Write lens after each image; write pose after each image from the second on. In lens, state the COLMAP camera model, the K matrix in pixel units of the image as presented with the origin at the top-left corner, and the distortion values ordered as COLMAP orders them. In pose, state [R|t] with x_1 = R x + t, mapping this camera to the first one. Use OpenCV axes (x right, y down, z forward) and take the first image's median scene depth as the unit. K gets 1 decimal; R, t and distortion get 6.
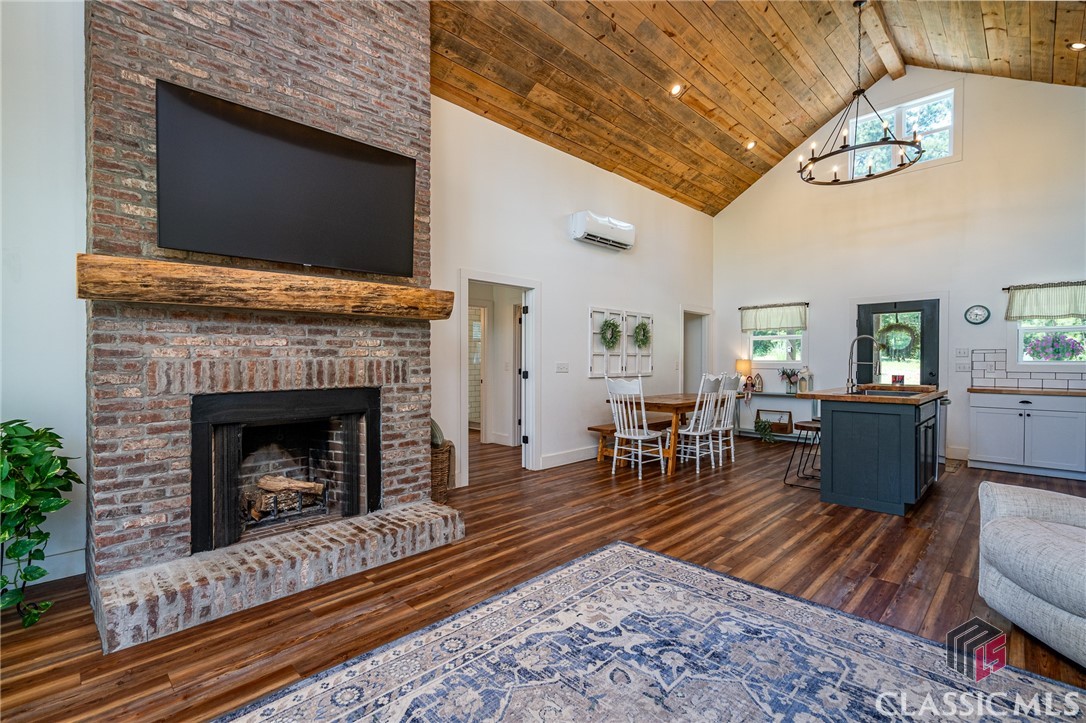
lens RADIAL K [[496.8, 0, 536.3], [0, 496.8, 365.8], [0, 0, 1]] dist [-0.003216, 0.003302]
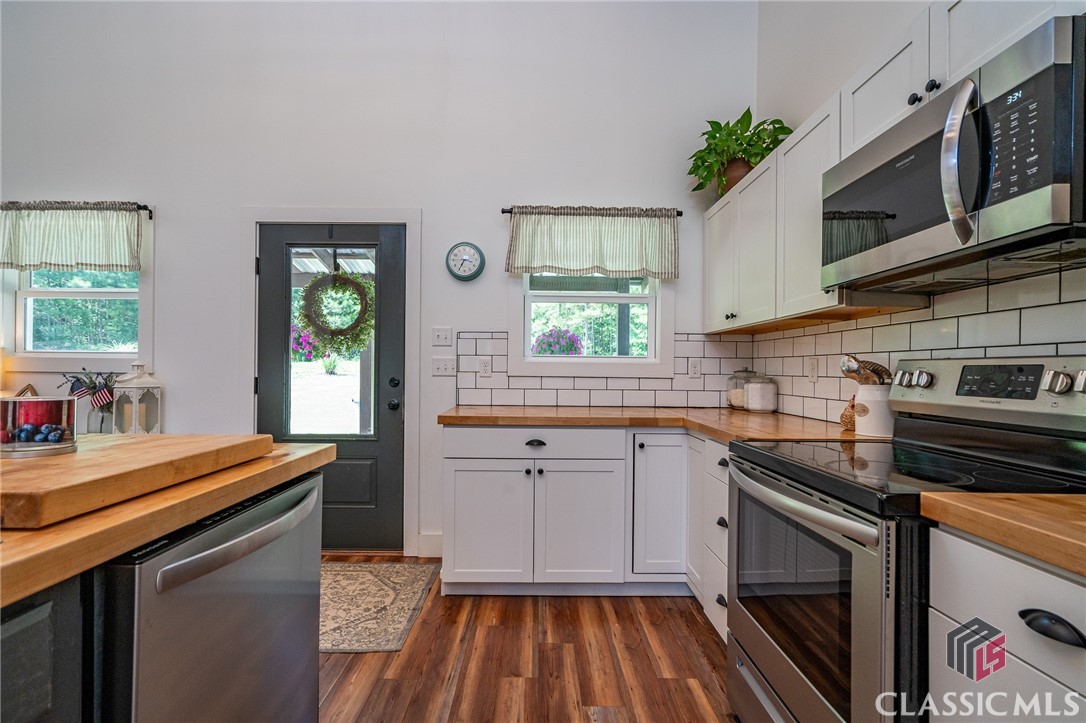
lens RADIAL K [[496.8, 0, 542.4], [0, 496.8, 364.7], [0, 0, 1]] dist [-0.003216, 0.003302]
pose [[0.694597, 0.007608, 0.719359, 0.594466], [0.000133, 0.999943, -0.010704, 0.005608], [-0.719399, 0.007531, 0.694556, 0.610676]]
